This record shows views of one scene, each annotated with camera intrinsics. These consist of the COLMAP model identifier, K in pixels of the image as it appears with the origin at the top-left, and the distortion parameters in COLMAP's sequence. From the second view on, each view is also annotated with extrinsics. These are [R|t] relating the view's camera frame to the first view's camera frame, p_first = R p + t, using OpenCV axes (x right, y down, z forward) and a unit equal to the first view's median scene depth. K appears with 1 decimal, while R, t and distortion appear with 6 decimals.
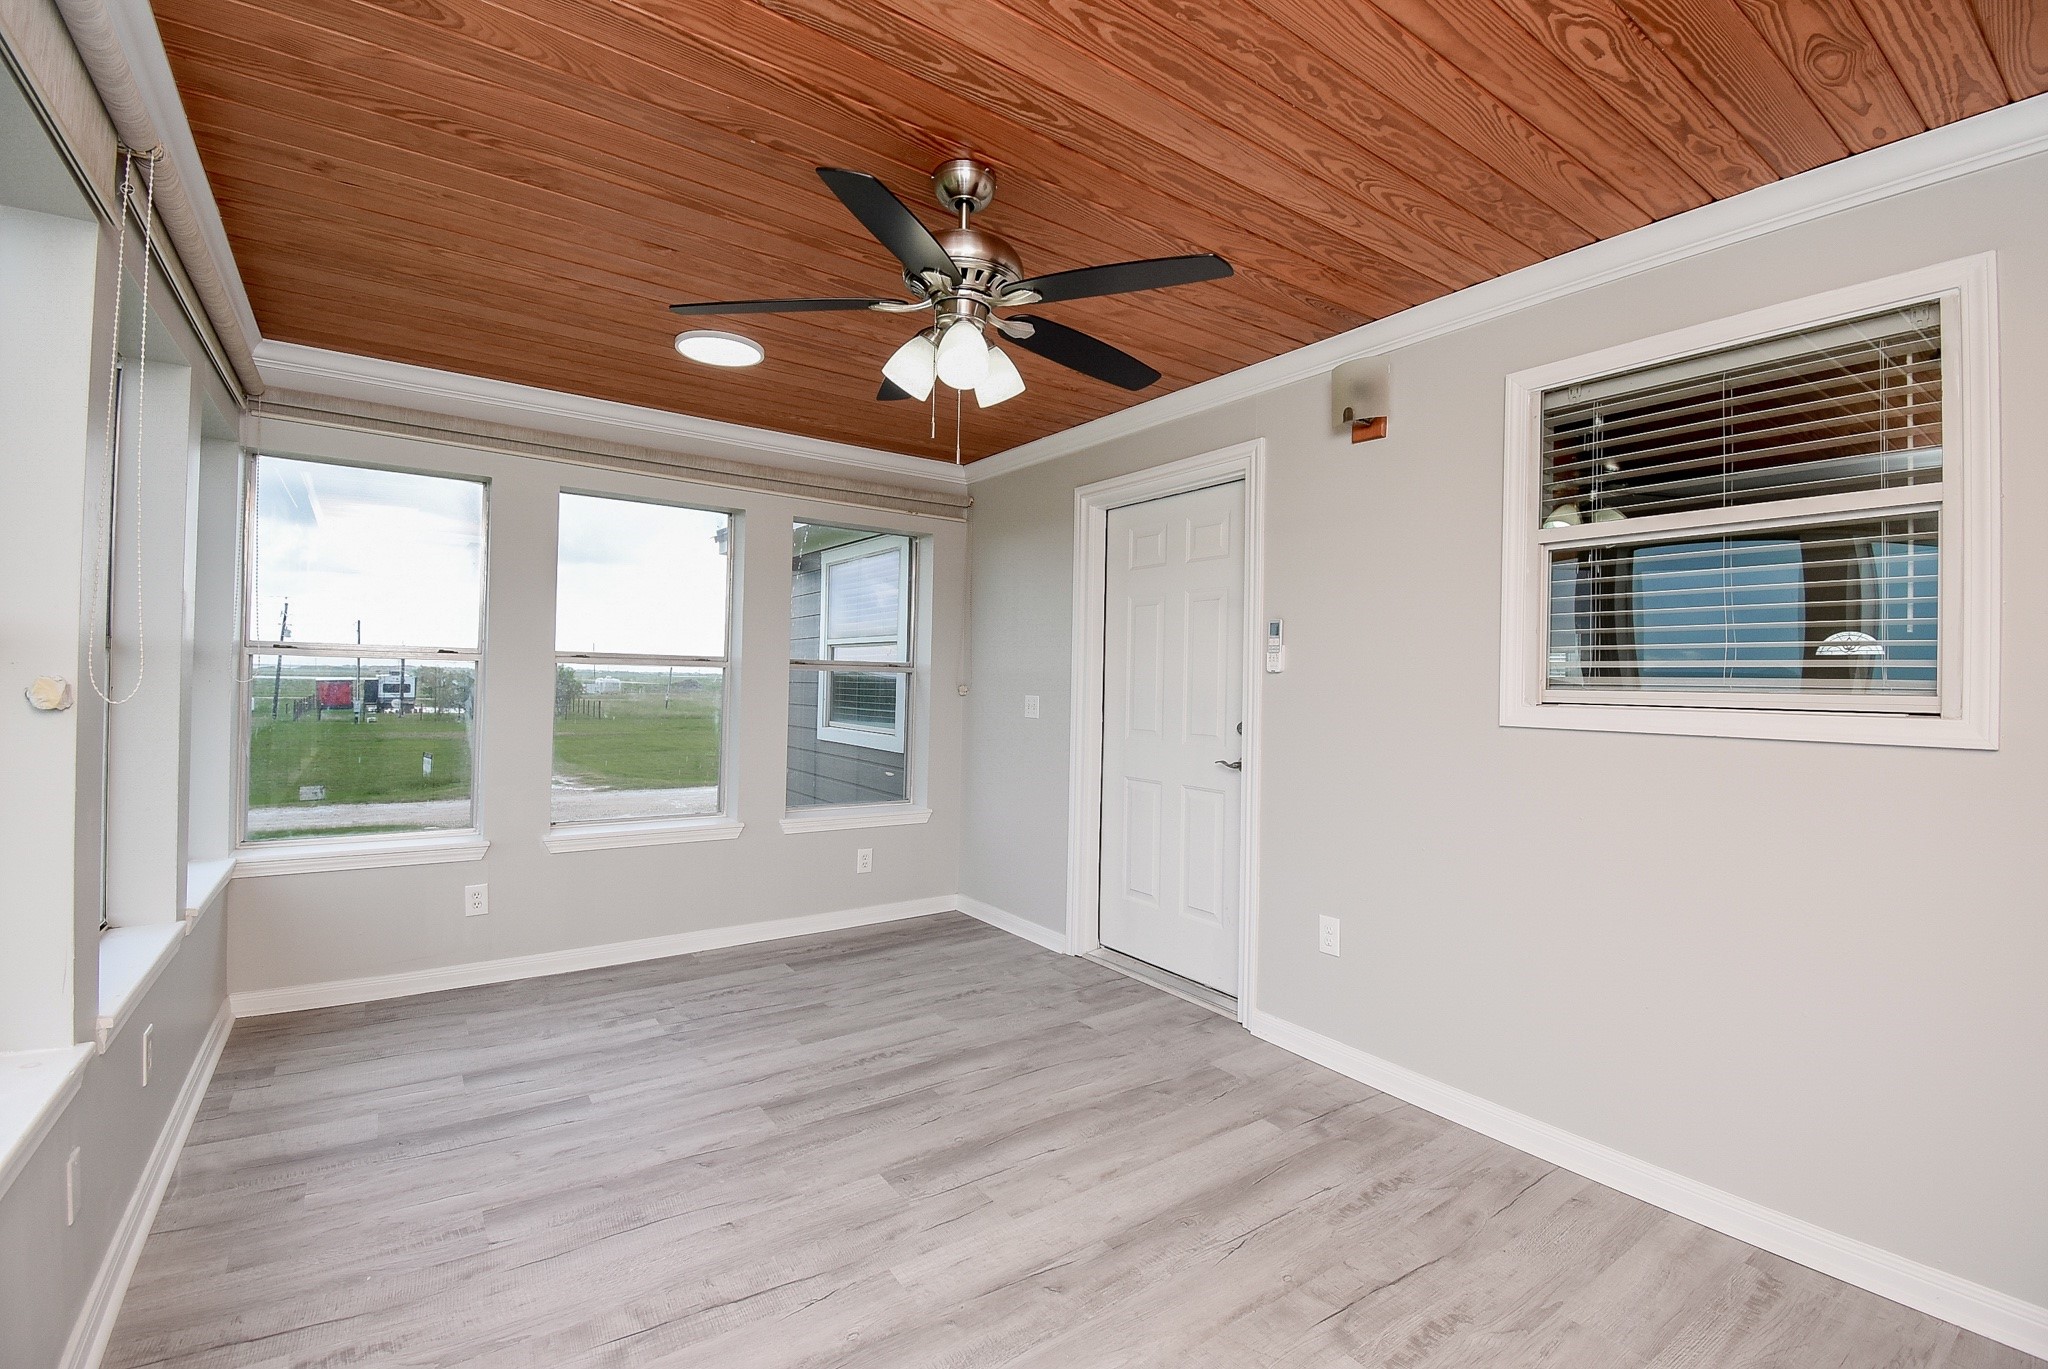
lens RADIAL K [[904.7, 0, 1021.3], [0, 904.7, 677.8], [0, 0, 1]] dist [0.005436, -0.014932]
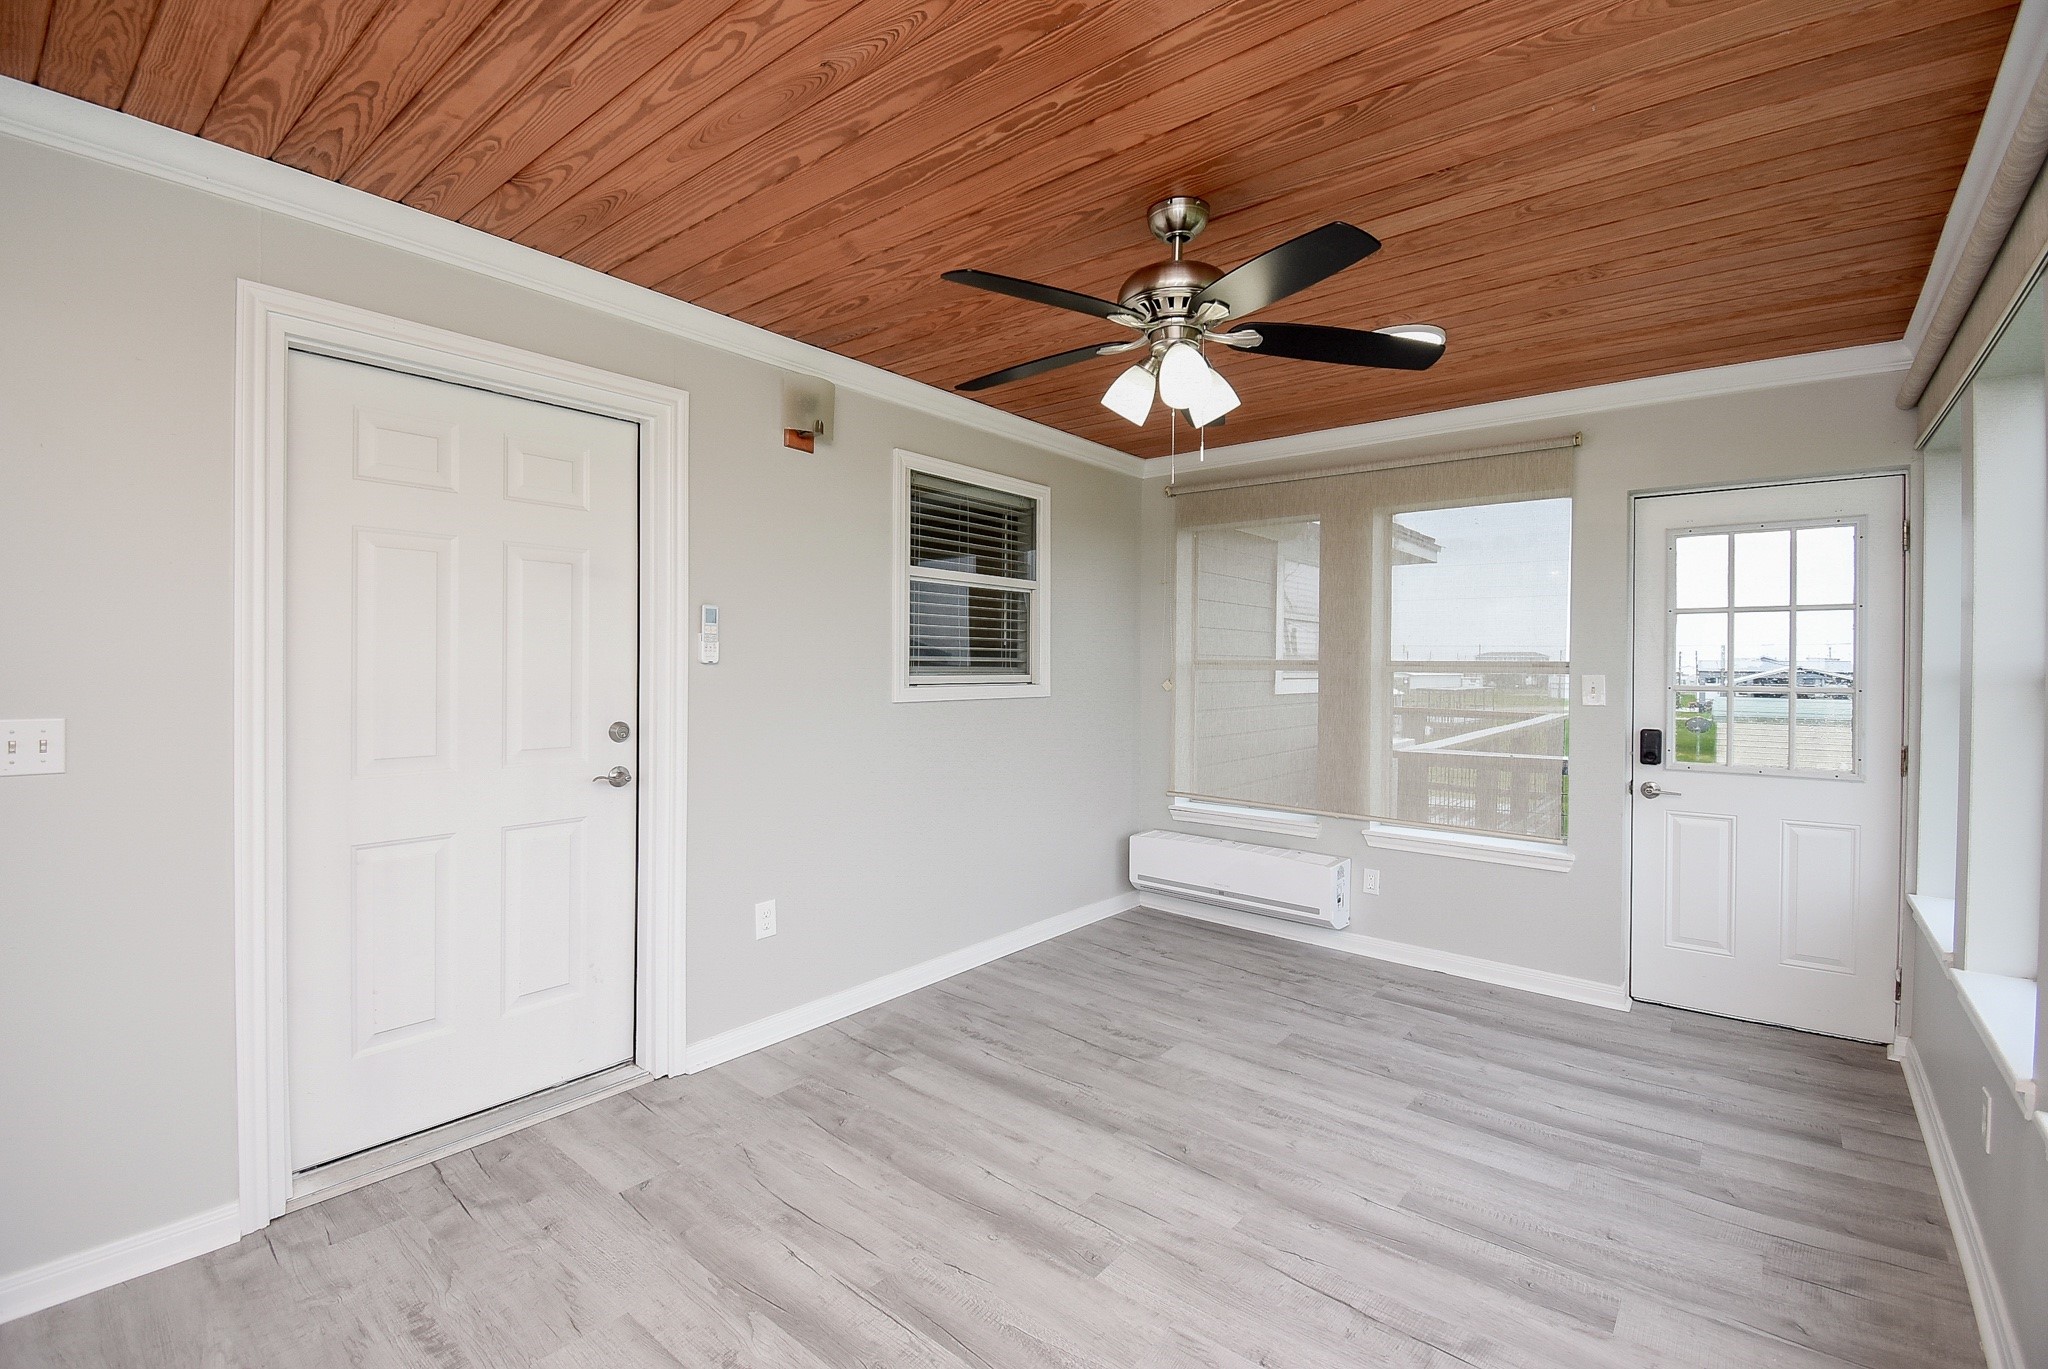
lens RADIAL K [[904.7, 0, 1020.4], [0, 904.7, 672.1], [0, 0, 1]] dist [0.005436, -0.014932]
pose [[-0.275609, -0.031204, 0.960763, -0.875804], [-0.017663, 0.999469, 0.027394, -0.036065], [-0.961108, -0.009420, -0.276013, 1.228672]]
